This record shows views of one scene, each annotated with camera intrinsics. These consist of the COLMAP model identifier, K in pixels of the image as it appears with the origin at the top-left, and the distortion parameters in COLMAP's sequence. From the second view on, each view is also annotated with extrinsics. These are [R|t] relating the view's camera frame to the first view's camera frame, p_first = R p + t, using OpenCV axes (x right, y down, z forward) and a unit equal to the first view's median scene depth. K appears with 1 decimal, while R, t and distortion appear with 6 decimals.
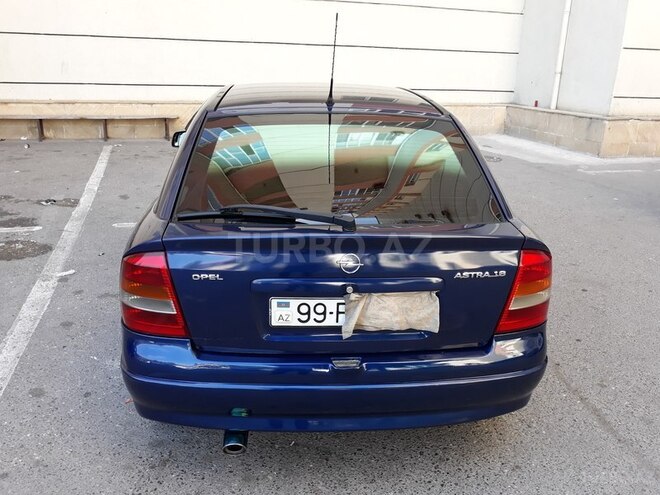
lens RADIAL K [[599.7, 0, 318.4], [0, 599.7, 247.1], [0, 0, 1]] dist [0.012122, -0.002014]
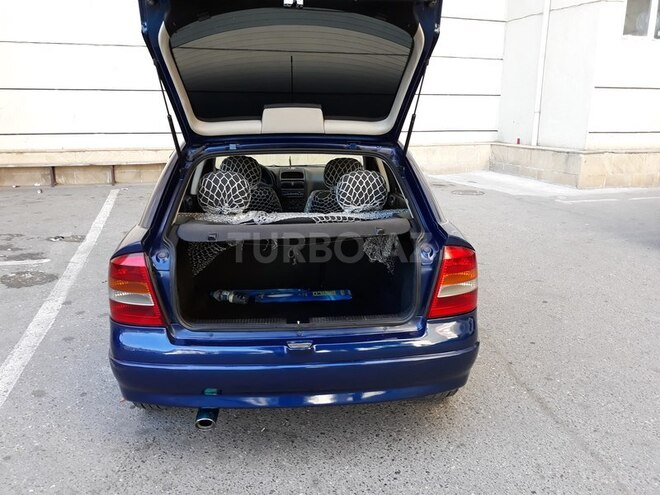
lens RADIAL K [[599.7, 0, 318.4], [0, 599.7, 247.1], [0, 0, 1]] dist [0.012122, -0.002014]
pose [[0.999593, -0.020695, -0.019621, 0.077327], [0.019042, 0.996532, -0.080998, 0.070497], [0.021229, 0.080591, 0.996521, -0.122001]]
